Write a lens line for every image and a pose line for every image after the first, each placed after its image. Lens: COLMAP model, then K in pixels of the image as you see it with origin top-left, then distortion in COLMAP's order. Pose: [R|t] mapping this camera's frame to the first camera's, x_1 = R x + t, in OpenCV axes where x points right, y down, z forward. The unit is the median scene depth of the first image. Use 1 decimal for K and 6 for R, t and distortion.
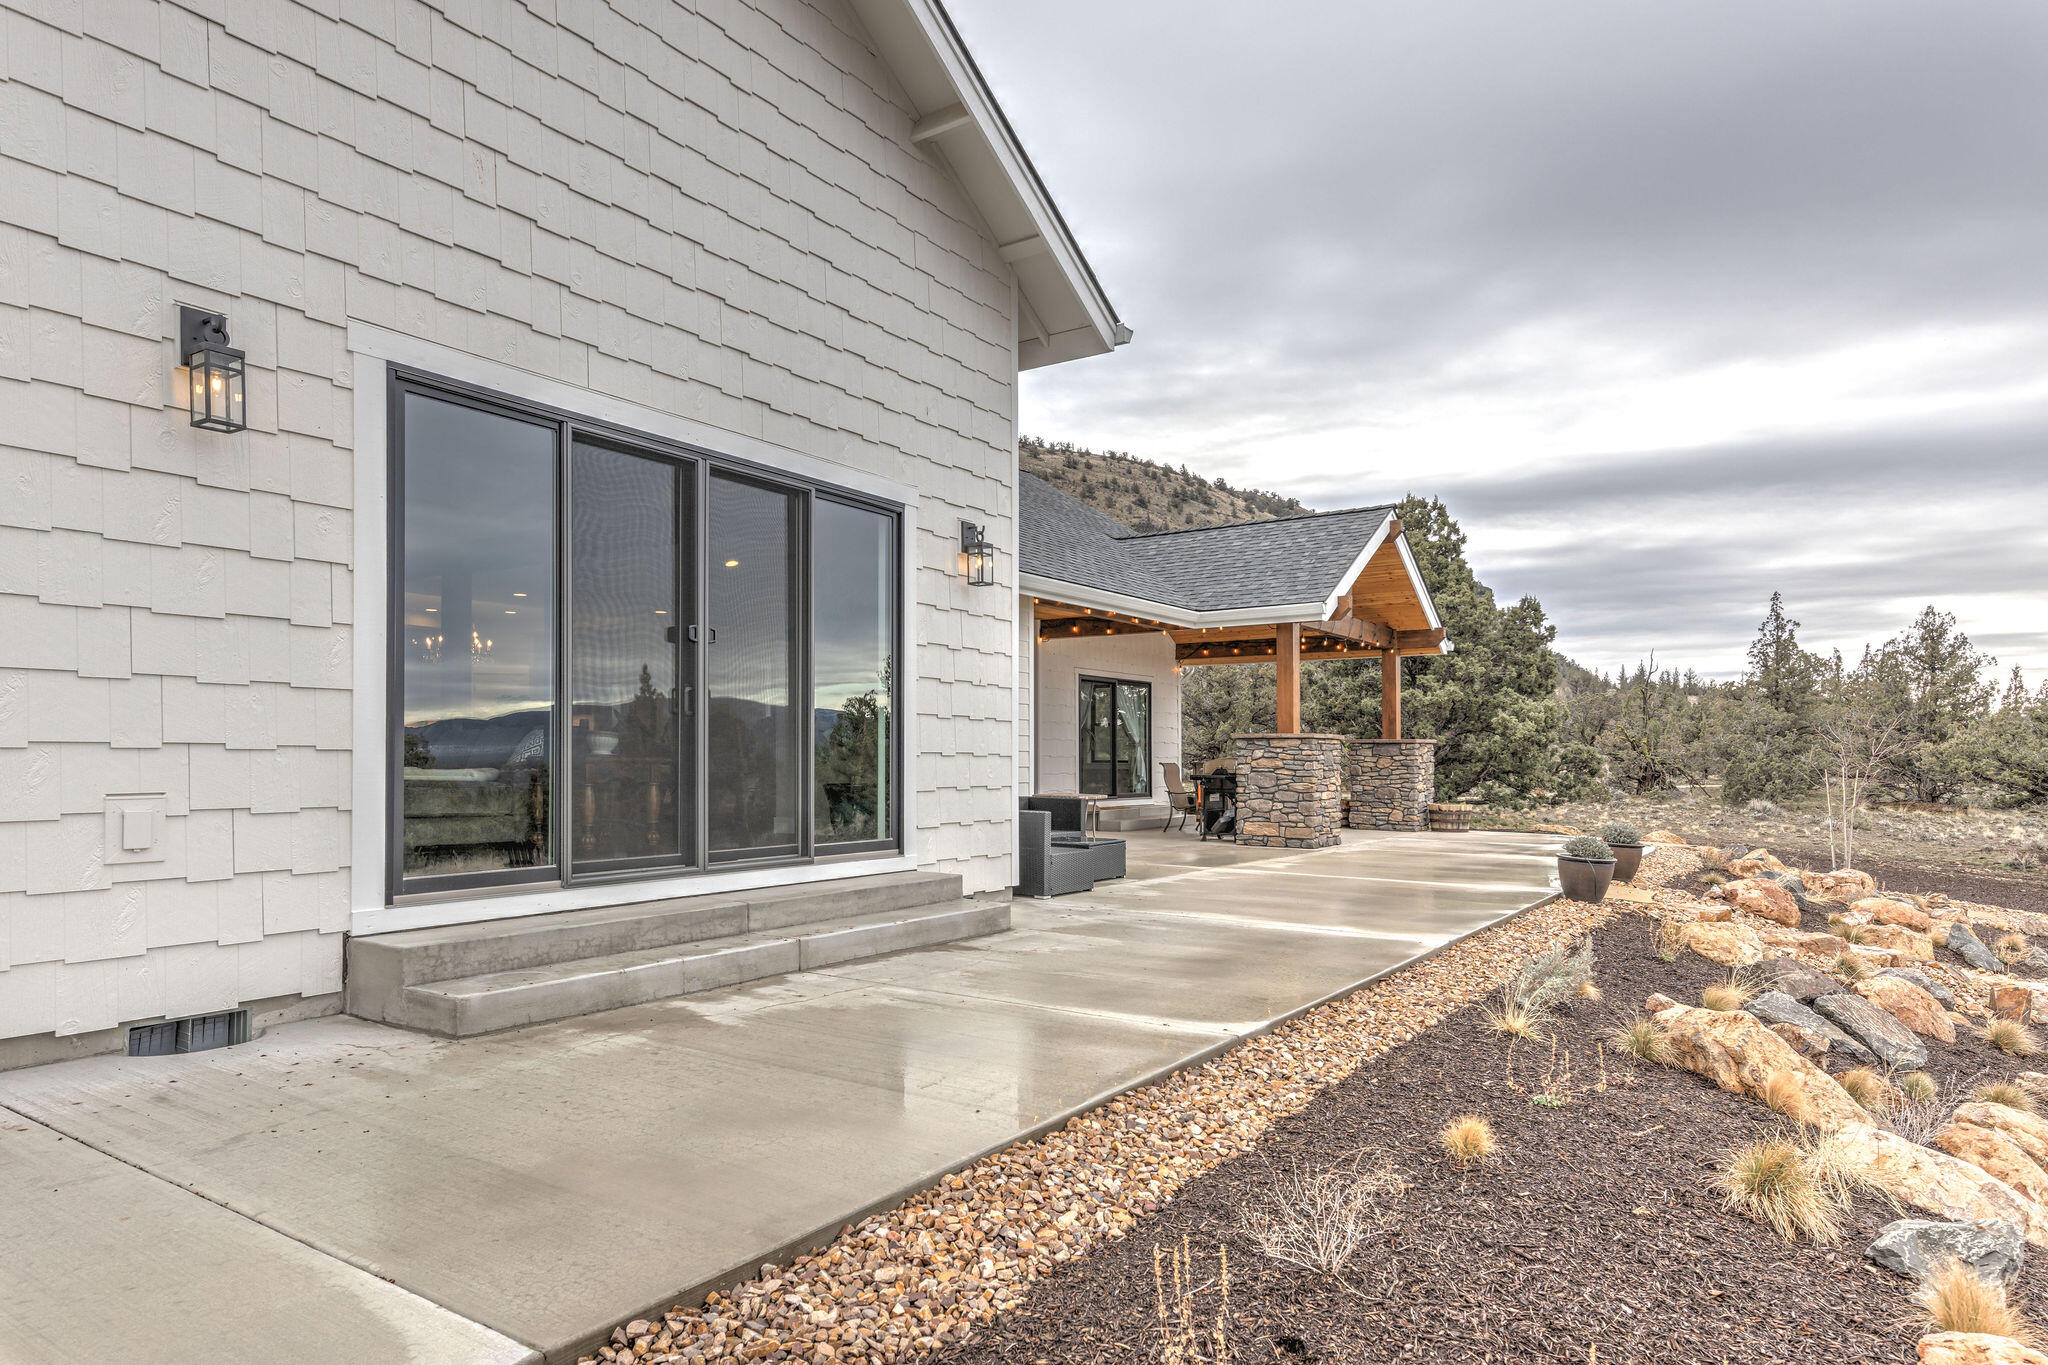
lens RADIAL K [[1210.2, 0, 1024.0], [0, 1210.2, 682.5], [0, 0, 1]] dist [0.003607, 0.001959]
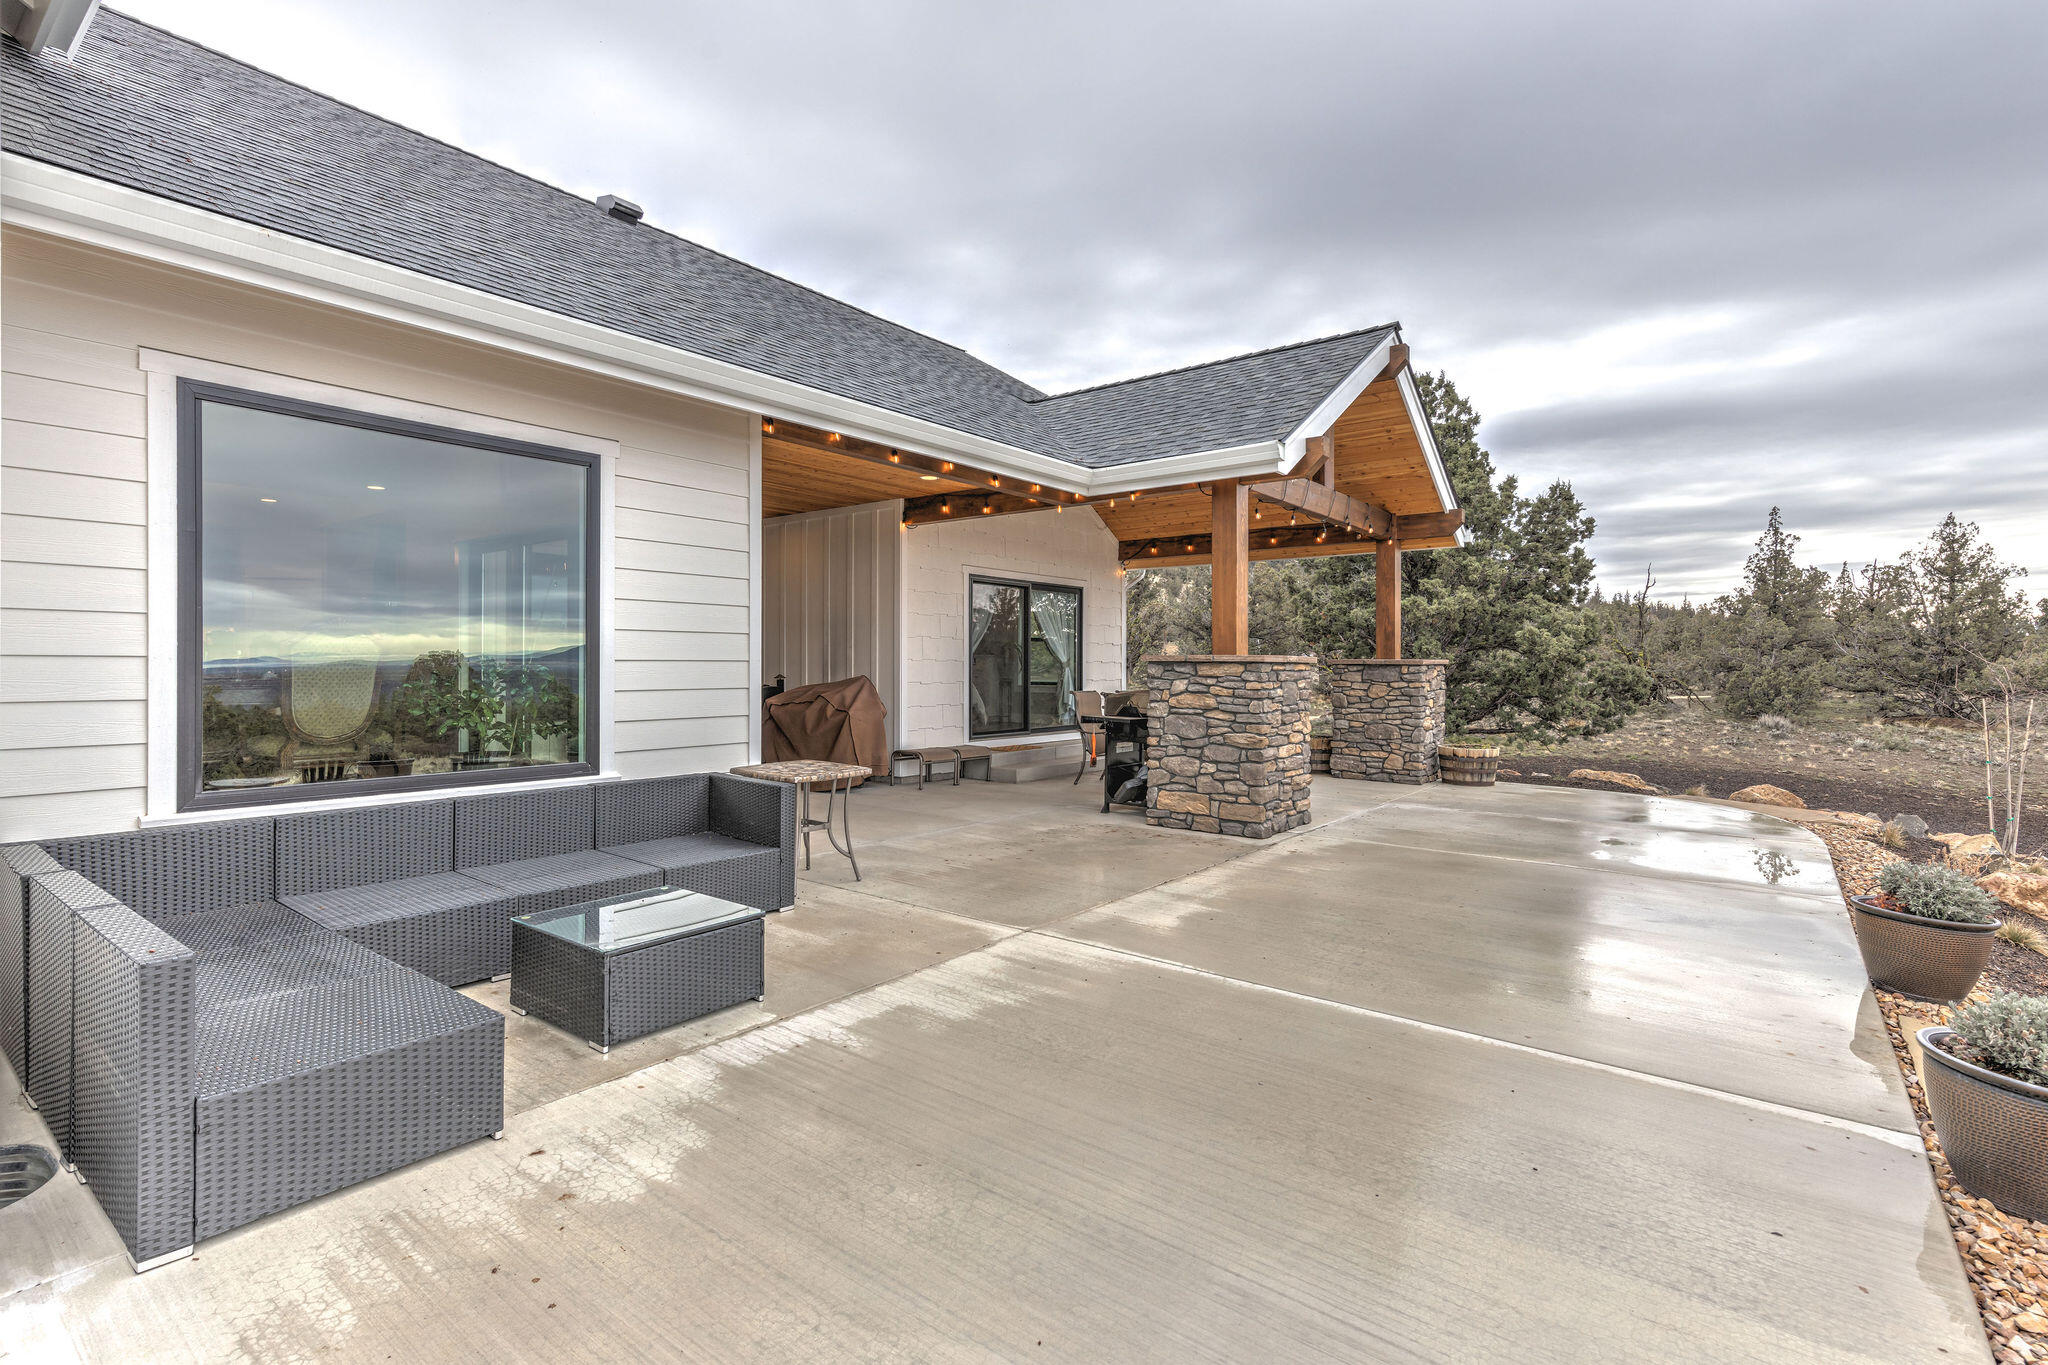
lens RADIAL K [[962.0, 0, 1017.5], [0, 962.0, 635.4], [0, 0, 1]] dist [-0.000824, -0.000554]
pose [[0.997630, -0.001482, -0.068795, 0.104490], [0.003649, 0.999501, 0.031383, 0.011285], [0.068714, -0.031559, 0.997137, 0.353861]]
